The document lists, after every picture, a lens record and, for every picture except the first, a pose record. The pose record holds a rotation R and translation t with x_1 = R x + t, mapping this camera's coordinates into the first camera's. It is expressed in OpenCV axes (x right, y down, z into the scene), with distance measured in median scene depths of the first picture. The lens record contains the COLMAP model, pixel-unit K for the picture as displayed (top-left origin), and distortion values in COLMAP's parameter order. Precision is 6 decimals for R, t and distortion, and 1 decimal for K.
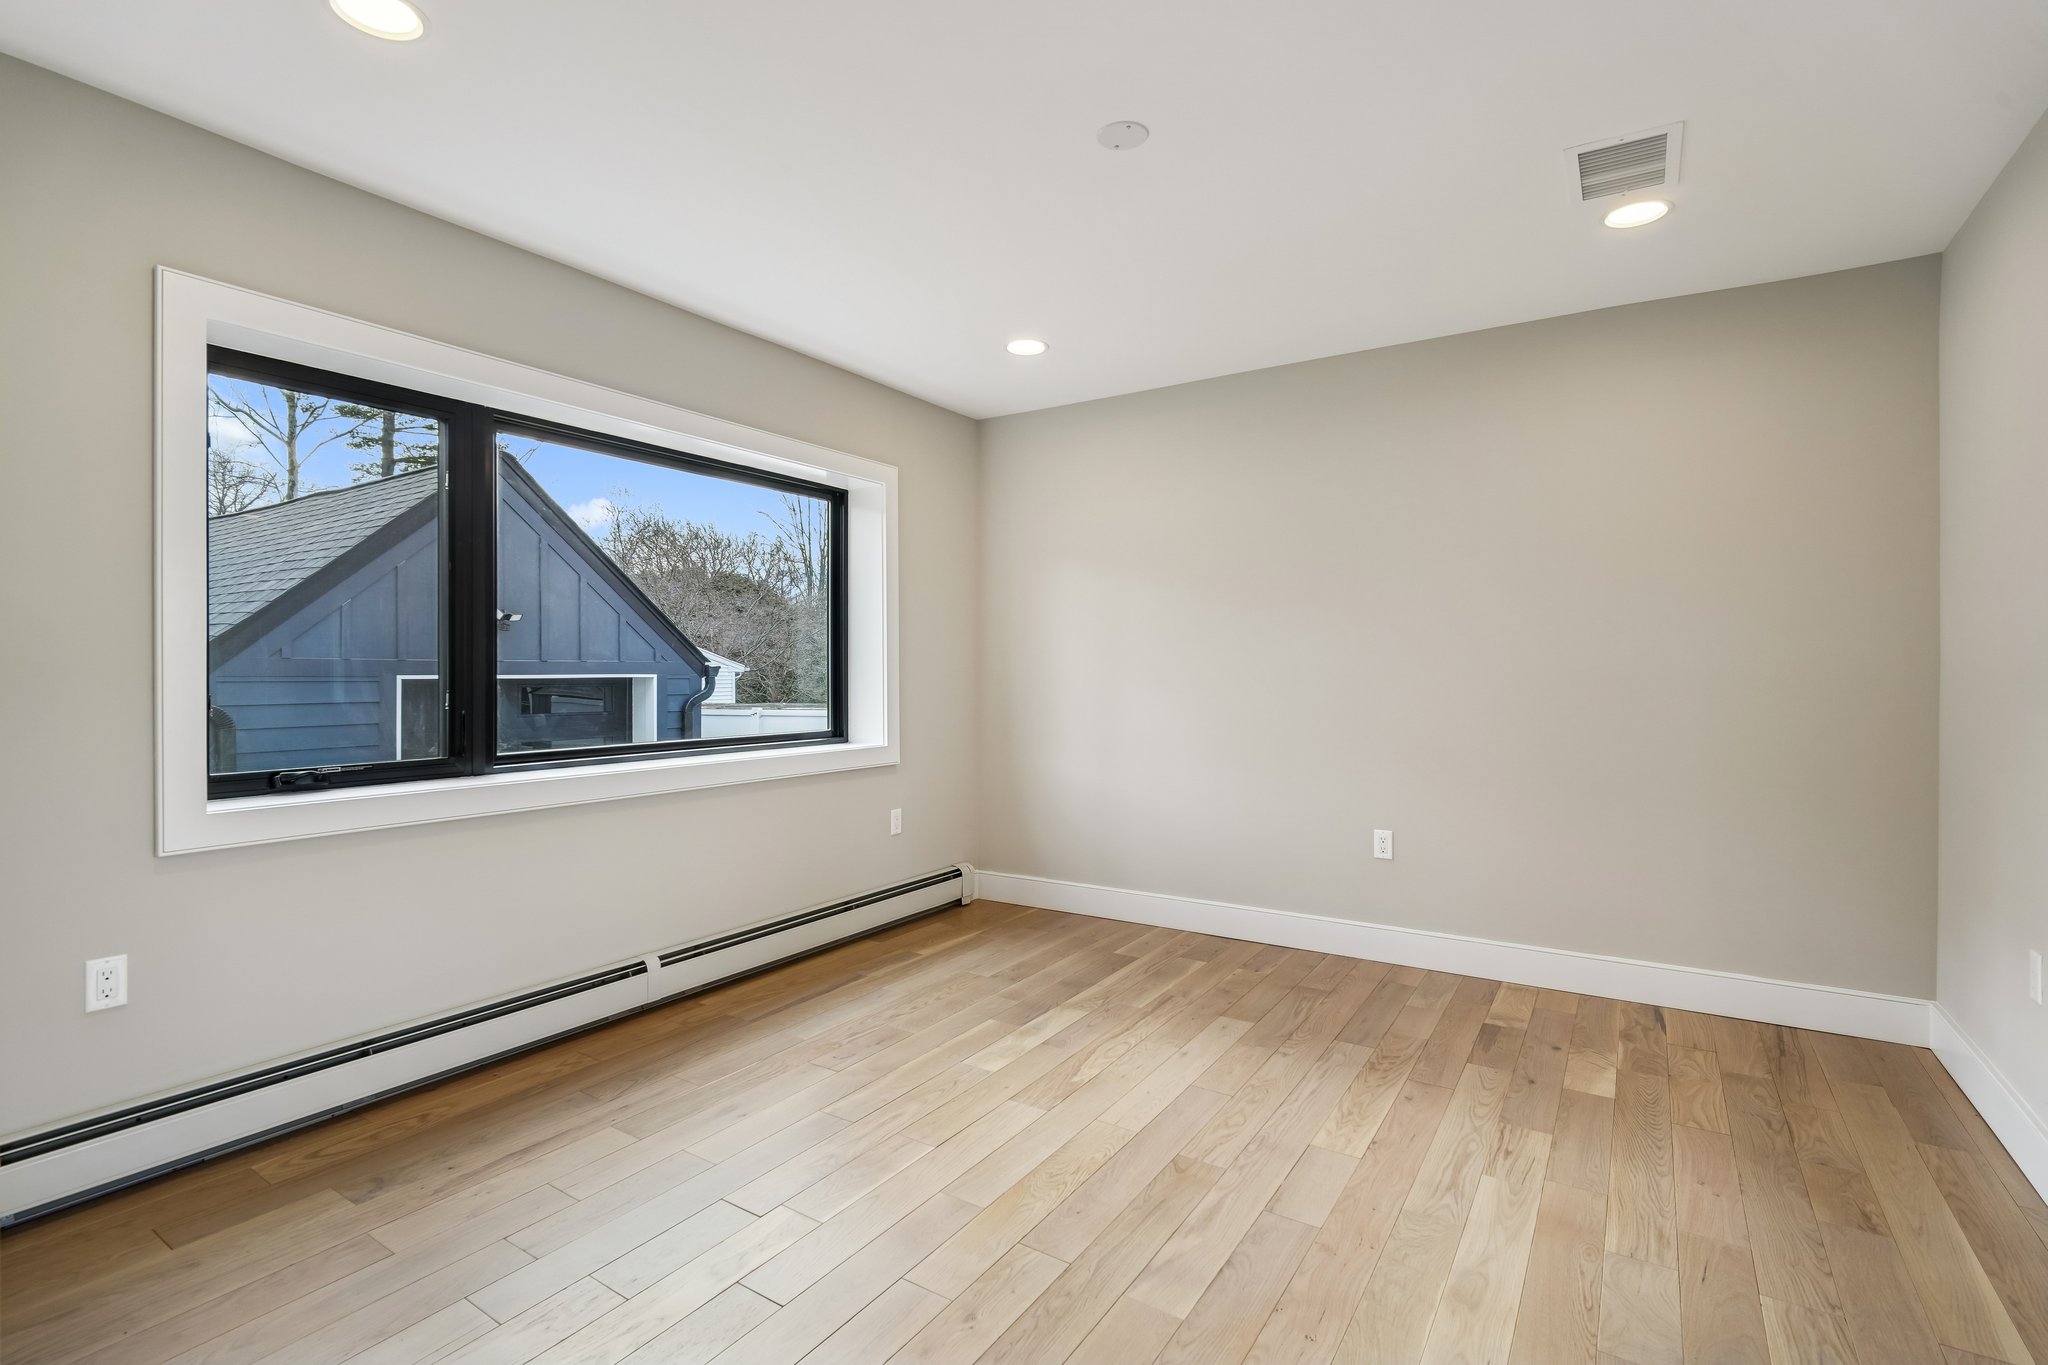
lens RADIAL K [[959.0, 0, 1024.5], [0, 959.0, 676.5], [0, 0, 1]] dist [0.000614, -0.000049]
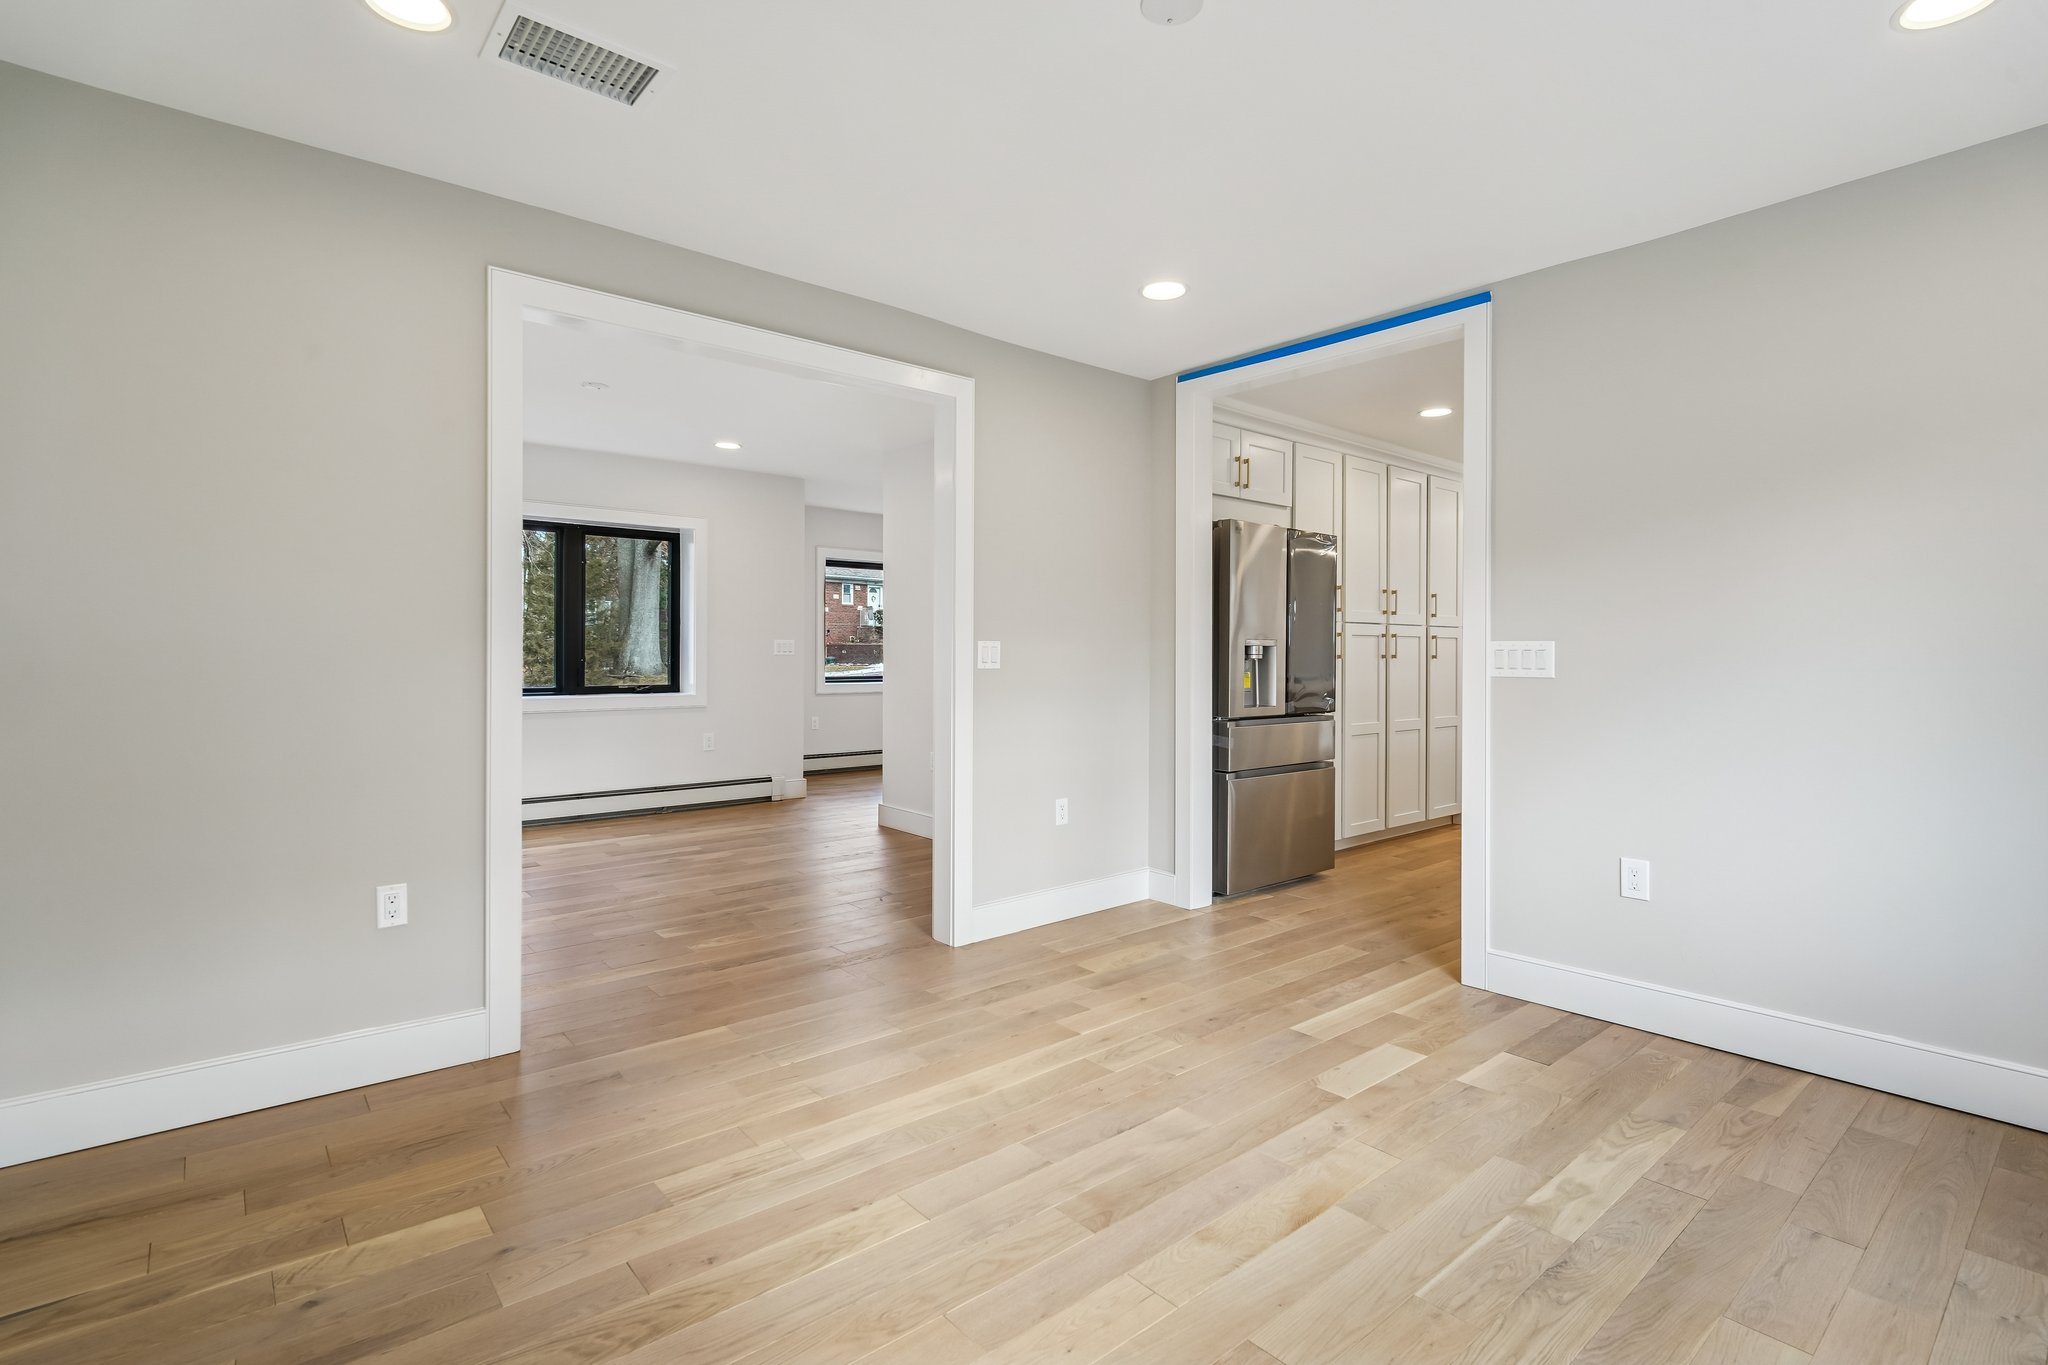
lens RADIAL K [[959.0, 0, 1017.9], [0, 959.0, 670.0], [0, 0, 1]] dist [0.000614, -0.000049]
pose [[-0.955583, -0.004950, 0.294680, -0.017144], [-0.000106, 0.999865, 0.016449, 0.002402], [-0.294721, 0.015688, -0.955454, 1.931007]]
